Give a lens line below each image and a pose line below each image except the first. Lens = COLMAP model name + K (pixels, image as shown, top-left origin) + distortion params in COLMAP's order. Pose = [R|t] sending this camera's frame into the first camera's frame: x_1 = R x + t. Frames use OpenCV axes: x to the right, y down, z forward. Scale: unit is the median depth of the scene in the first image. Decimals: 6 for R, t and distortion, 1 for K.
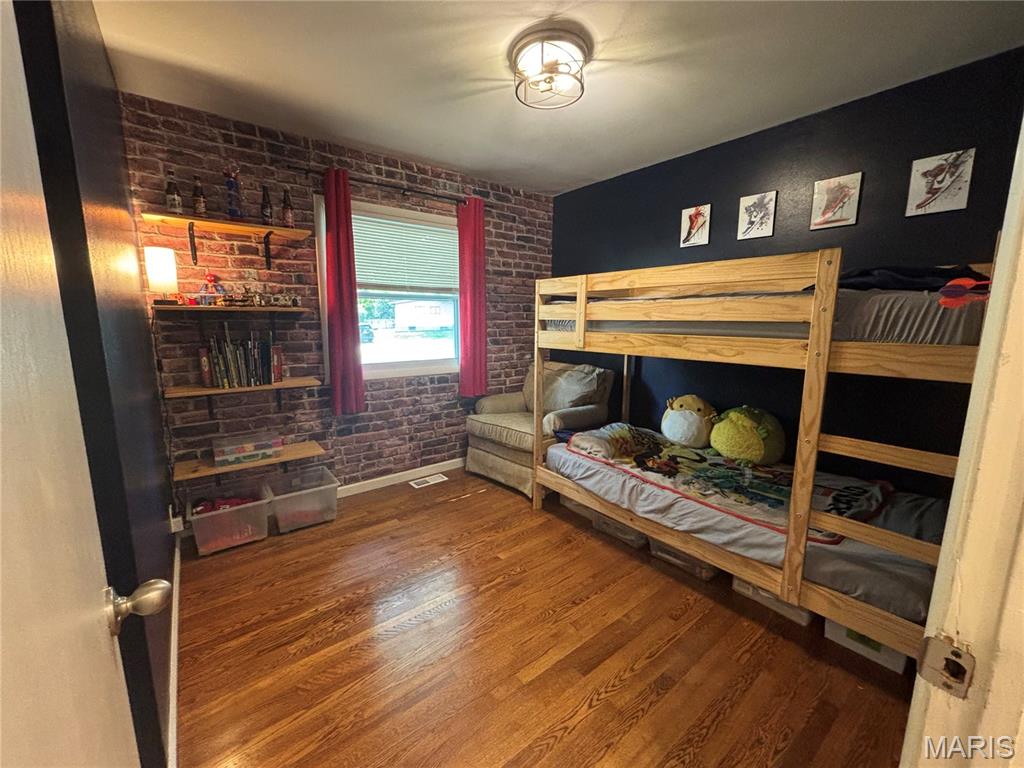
lens RADIAL K [[408.9, 0, 510.3], [0, 408.9, 384.0], [0, 0, 1]] dist [-0.000968, -0.001393]
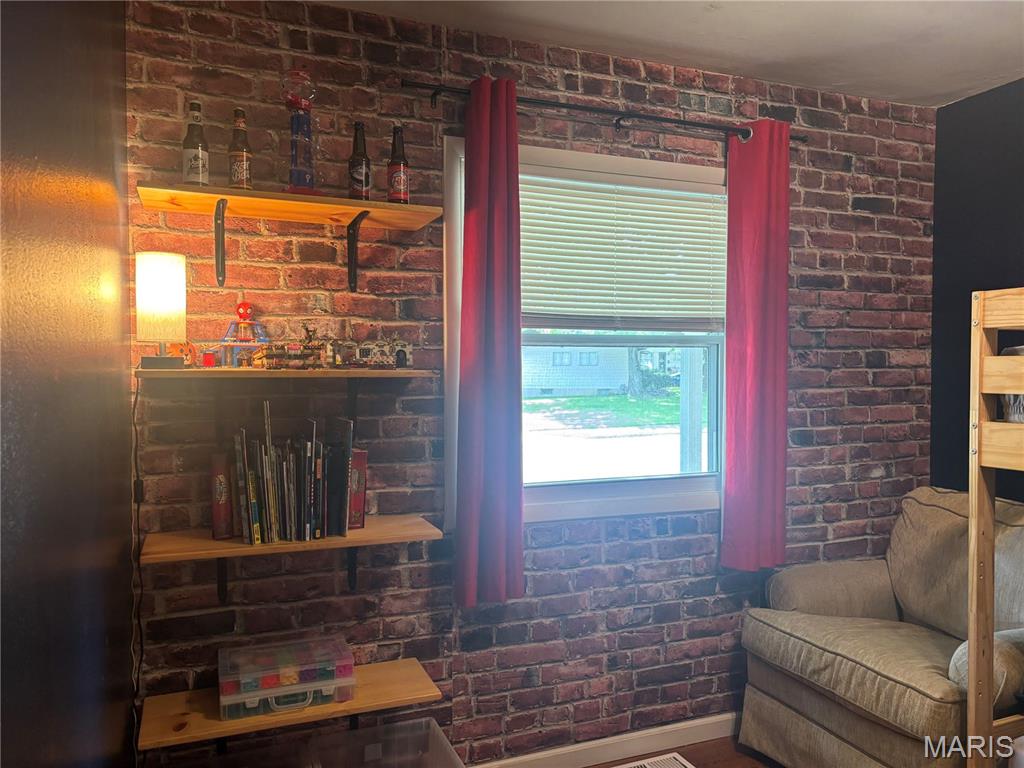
lens RADIAL K [[760.9, 0, 513.4], [0, 760.9, 388.0], [0, 0, 1]] dist [0.024080, -0.024814]
pose [[0.963716, -0.000280, -0.266930, -0.159023], [-0.036960, 0.990227, -0.134478, -0.049997], [0.264359, 0.139464, 0.954287, 0.197802]]
